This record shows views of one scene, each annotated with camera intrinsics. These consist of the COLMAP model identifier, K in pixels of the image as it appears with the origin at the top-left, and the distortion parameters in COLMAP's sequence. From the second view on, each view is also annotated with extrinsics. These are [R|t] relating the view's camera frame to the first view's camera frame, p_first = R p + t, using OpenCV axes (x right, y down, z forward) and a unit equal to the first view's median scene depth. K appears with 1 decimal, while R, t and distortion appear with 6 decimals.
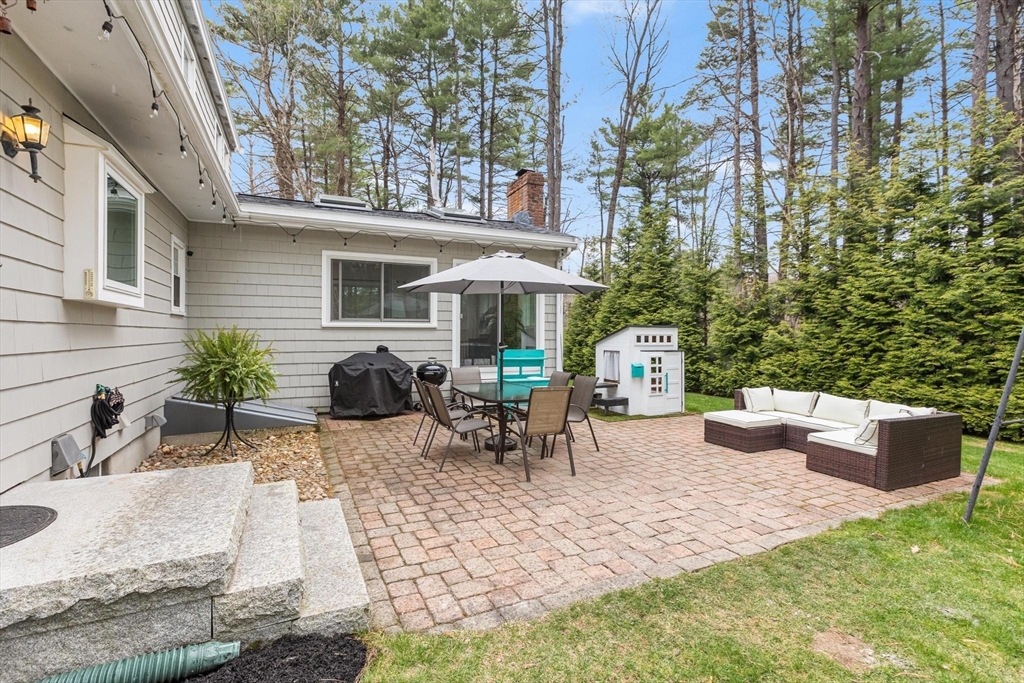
lens RADIAL K [[466.2, 0, 509.5], [0, 466.2, 335.5], [0, 0, 1]] dist [0.000994, 0.000000]
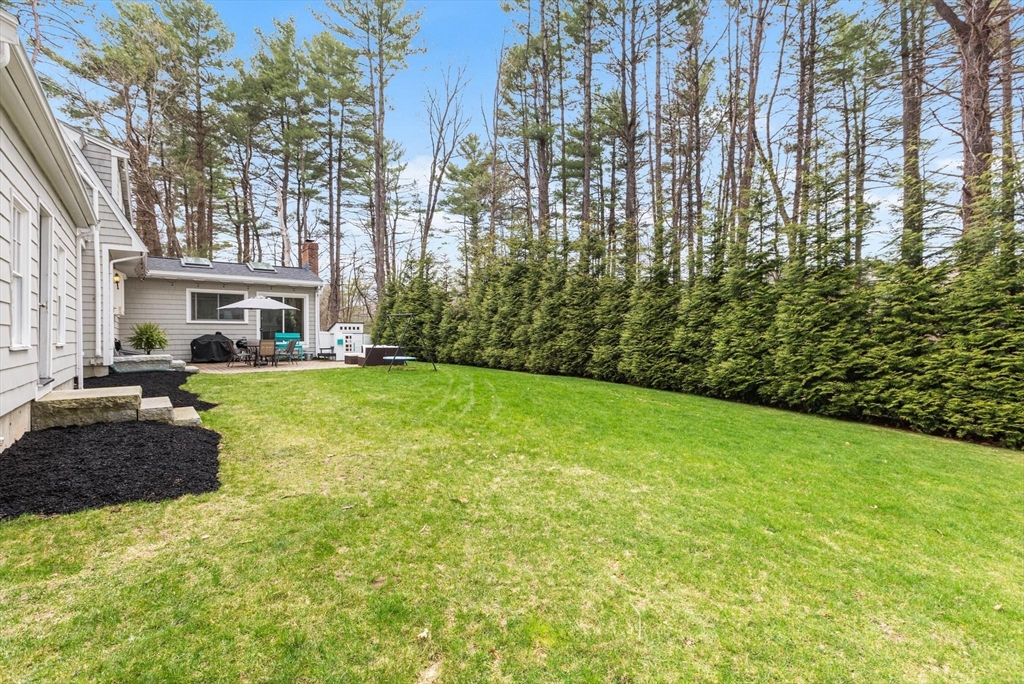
lens RADIAL K [[466.2, 0, 513.7], [0, 466.2, 341.1], [0, 0, 1]] dist [0.000994, 0.000000]
pose [[0.972516, -0.010154, 0.232616, 0.553808], [0.008227, 0.999923, 0.009253, 0.056227], [-0.232692, -0.007085, 0.972525, -1.419309]]
